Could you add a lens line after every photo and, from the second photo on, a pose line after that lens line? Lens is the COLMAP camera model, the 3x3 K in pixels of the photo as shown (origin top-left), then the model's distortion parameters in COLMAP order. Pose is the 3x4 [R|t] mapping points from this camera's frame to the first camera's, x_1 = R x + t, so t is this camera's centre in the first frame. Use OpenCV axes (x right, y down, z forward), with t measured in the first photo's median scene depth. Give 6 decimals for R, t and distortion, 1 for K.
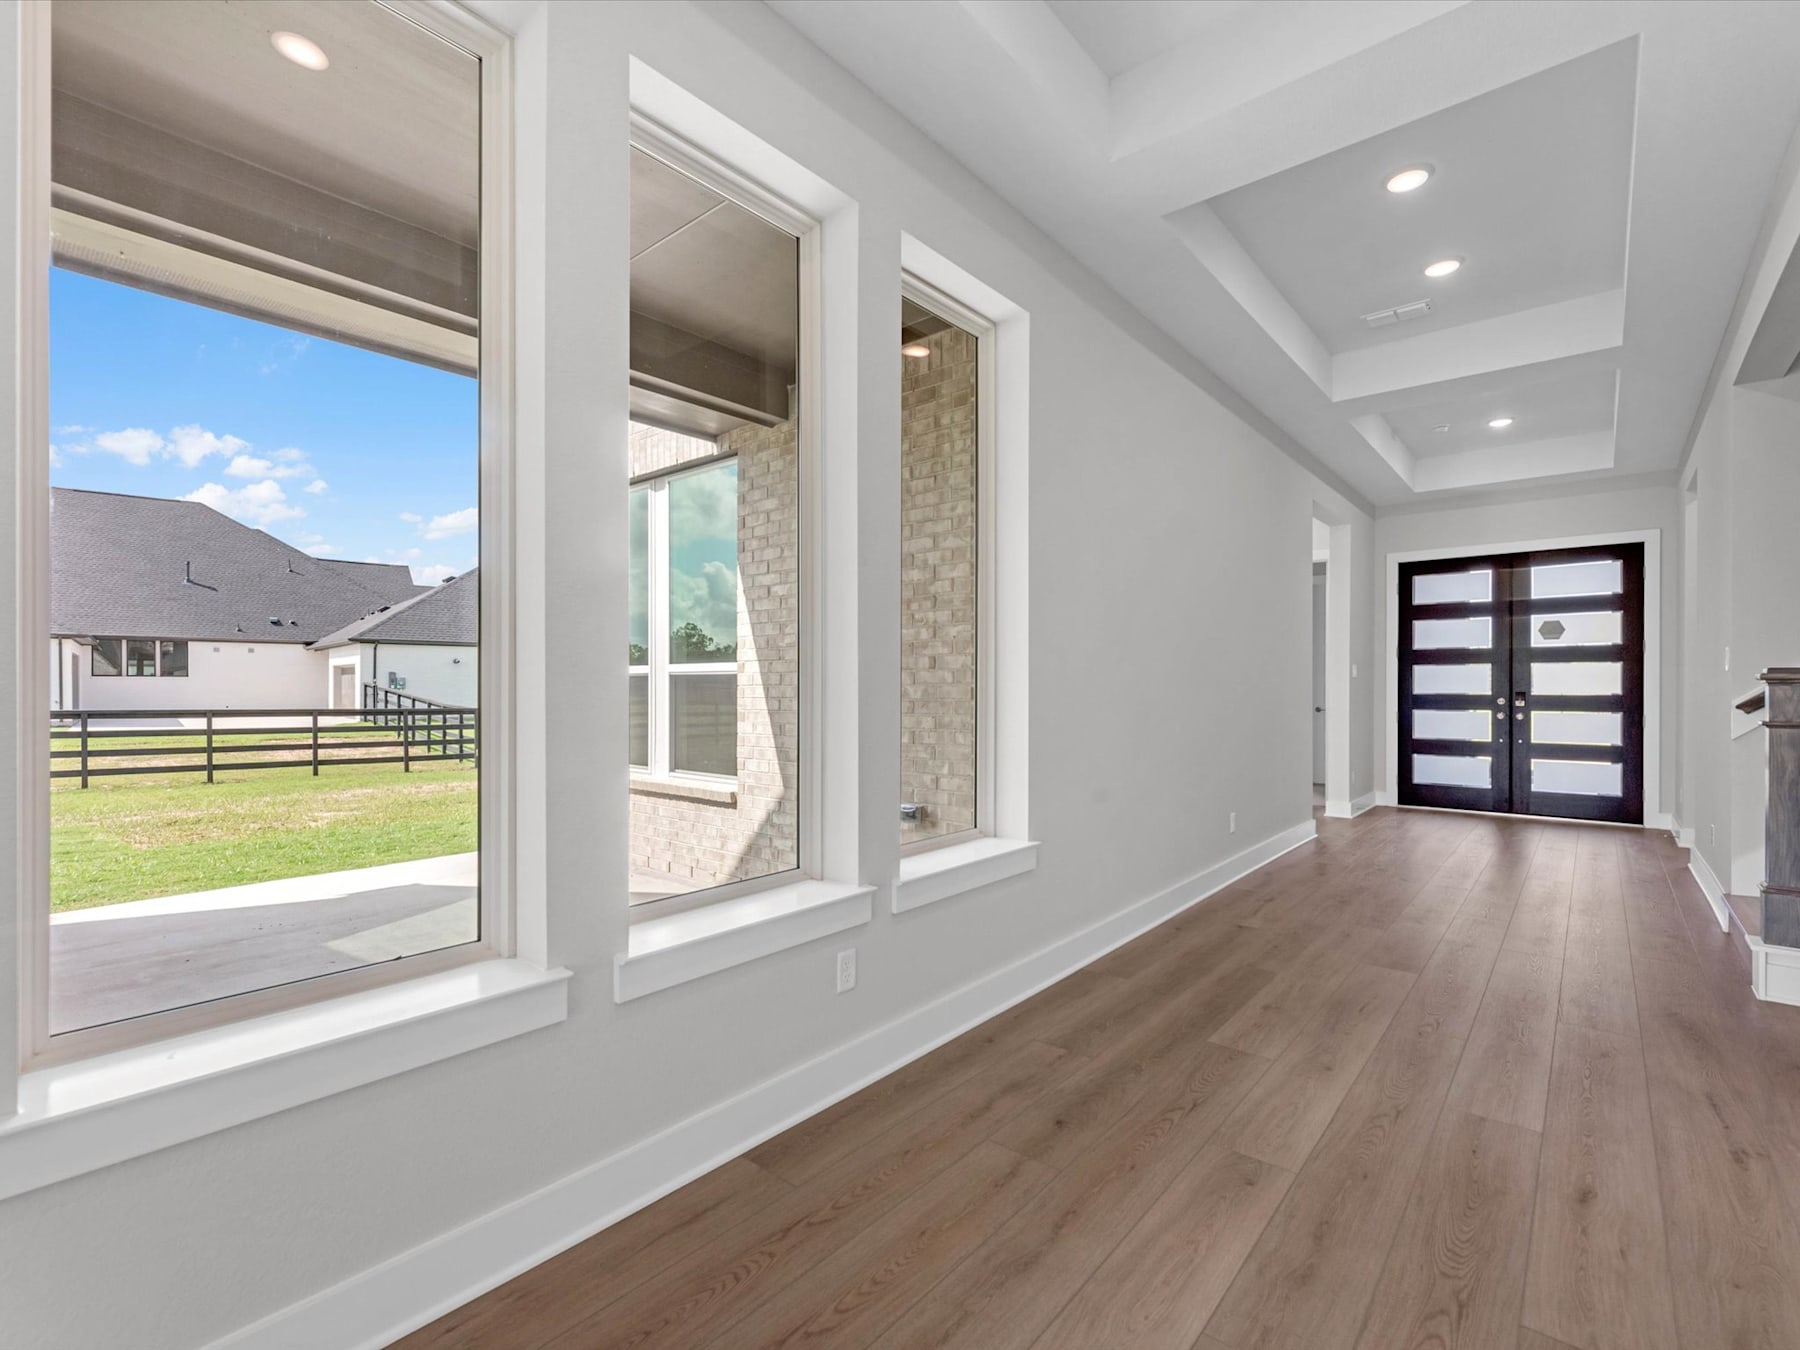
lens RADIAL K [[838.9, 0, 900.0], [0, 838.9, 675.0], [0, 0, 1]] dist [-0.002168, 0.000067]
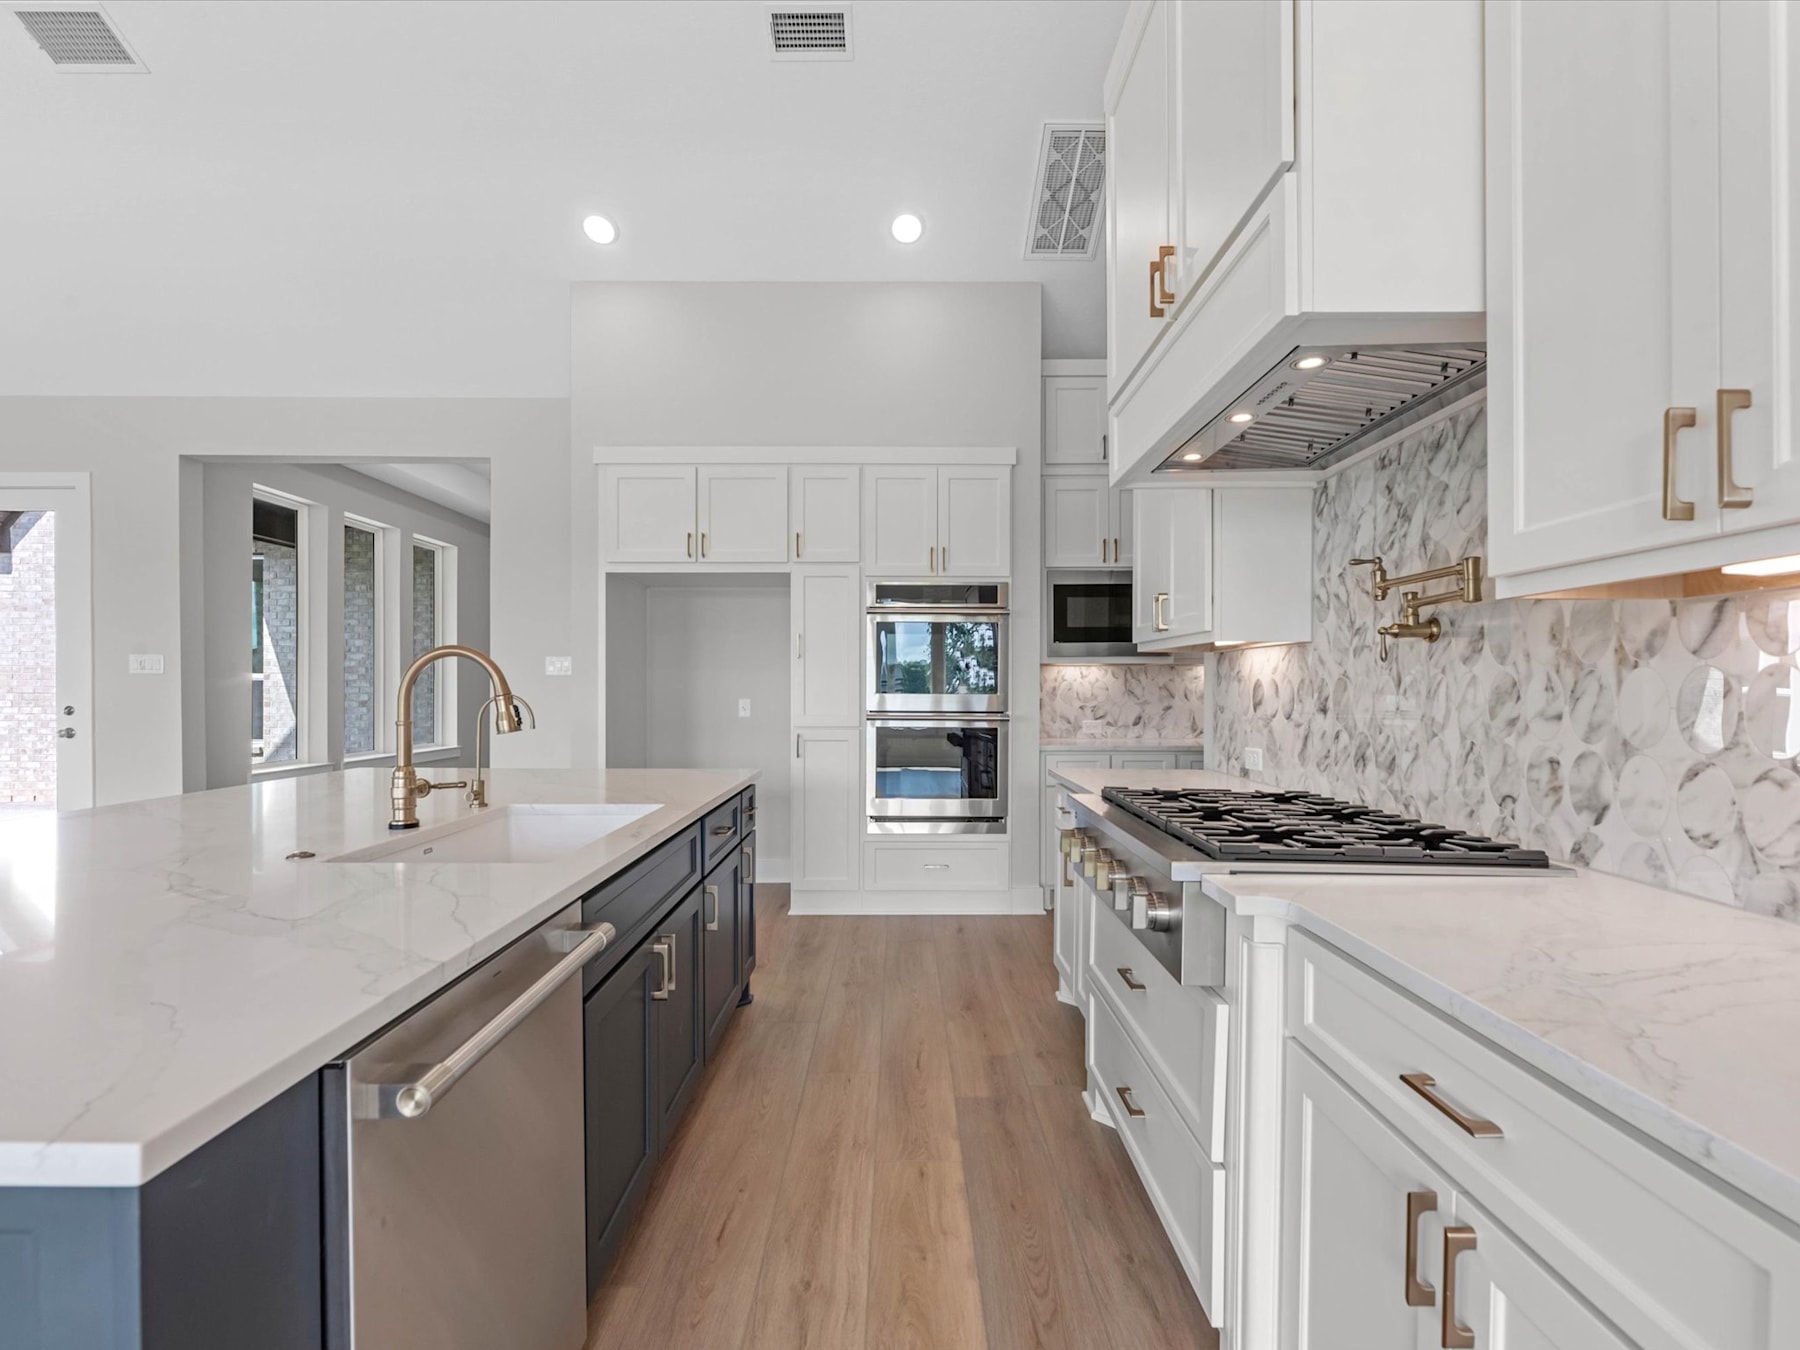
lens RADIAL K [[826.5, 0, 903.6], [0, 826.5, 683.6], [0, 0, 1]] dist [-0.002405, -0.000385]
pose [[0.757041, 0.006762, 0.653333, -0.316127], [-0.009325, 0.999956, 0.000455, -0.007846], [-0.653301, -0.006436, 0.757071, -1.238356]]
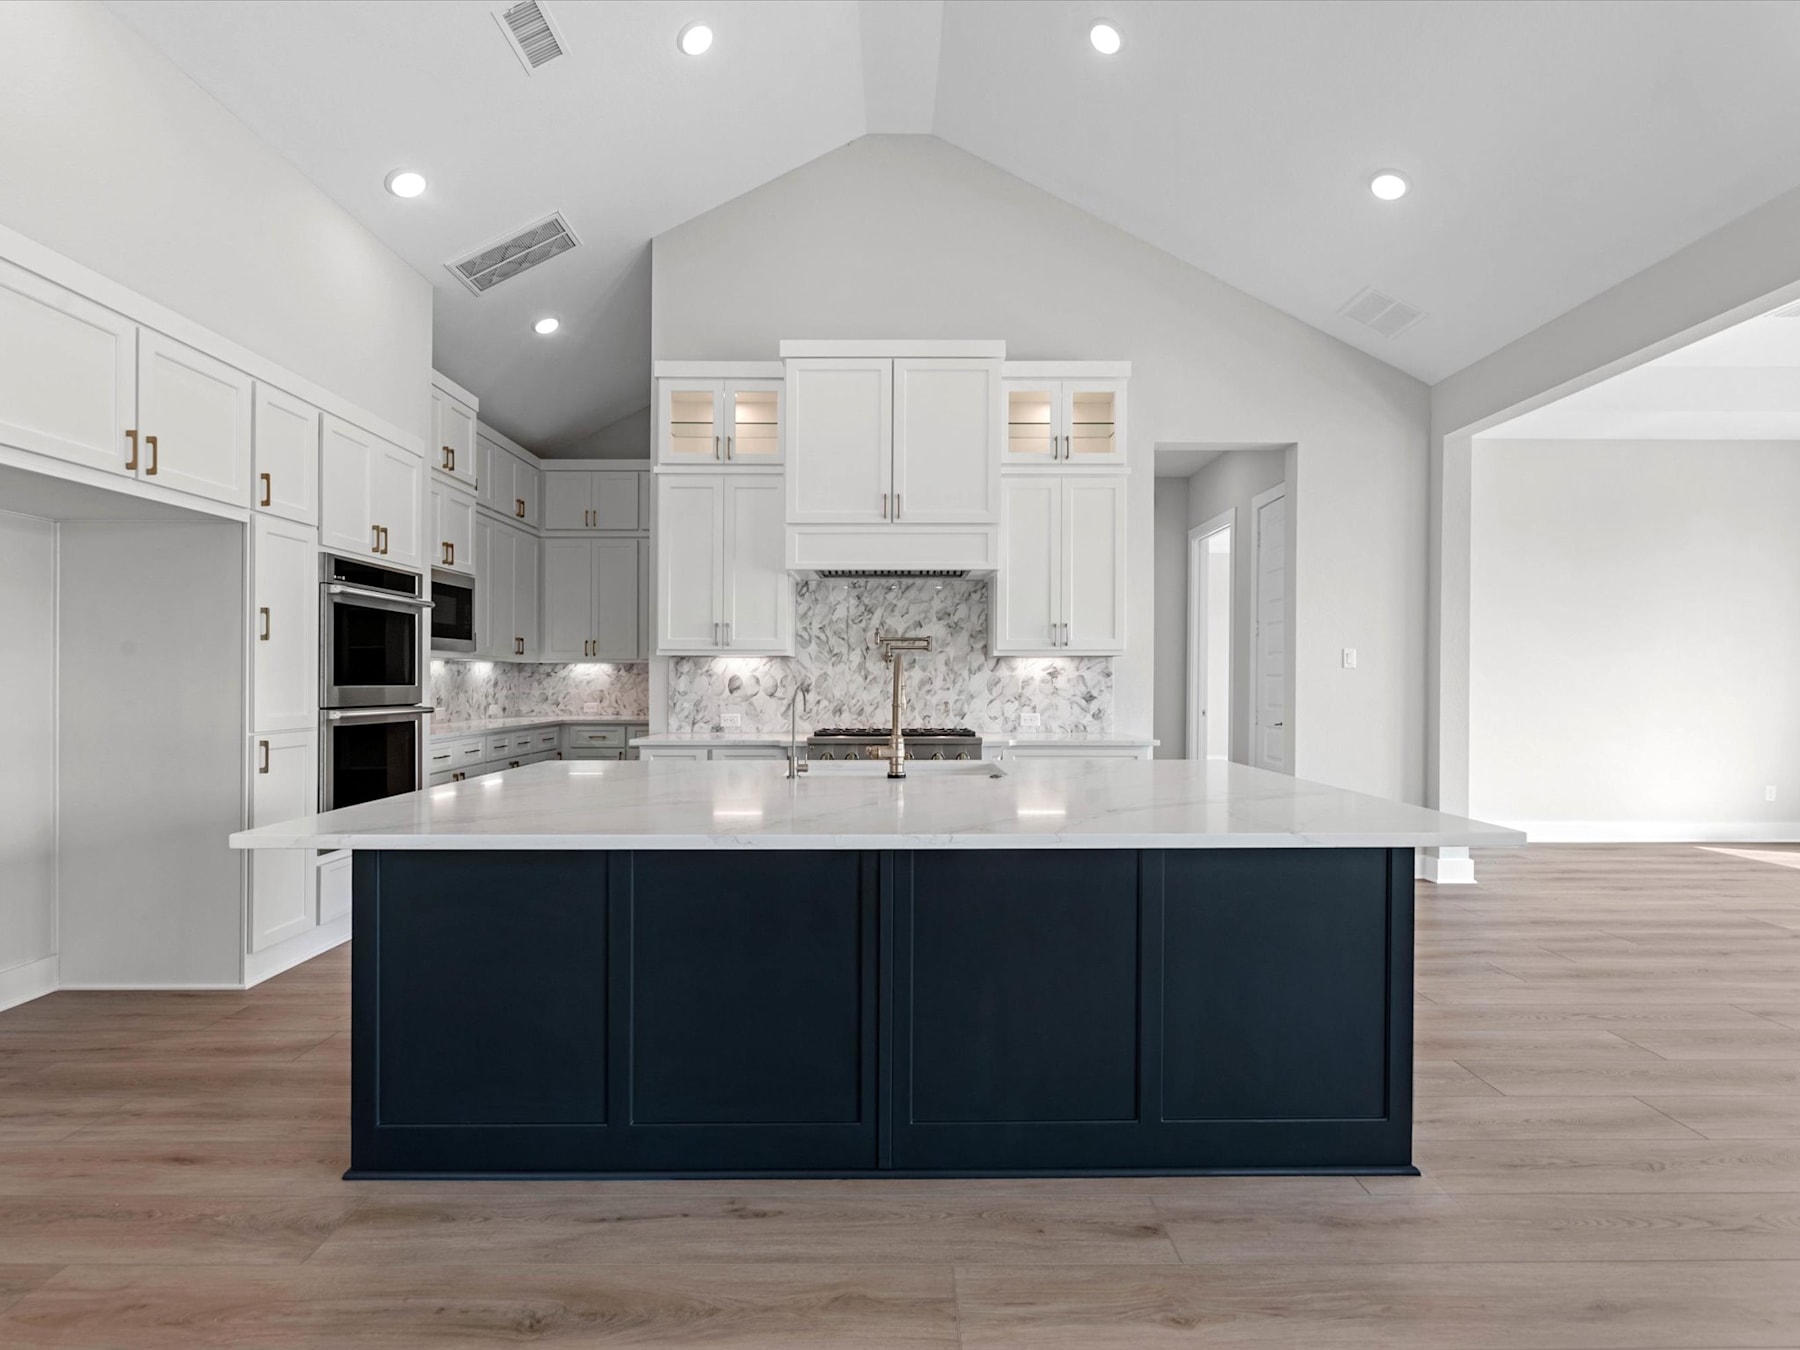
lens RADIAL K [[829.0, 0, 901.2], [0, 829.0, 672.5], [0, 0, 1]] dist [0.003276, 0.000463]
pose [[-0.656398, 0.009051, 0.754361, -0.651919], [-0.005841, 0.999837, -0.017078, 0.000078], [-0.754392, -0.015616, -0.656238, -0.464985]]
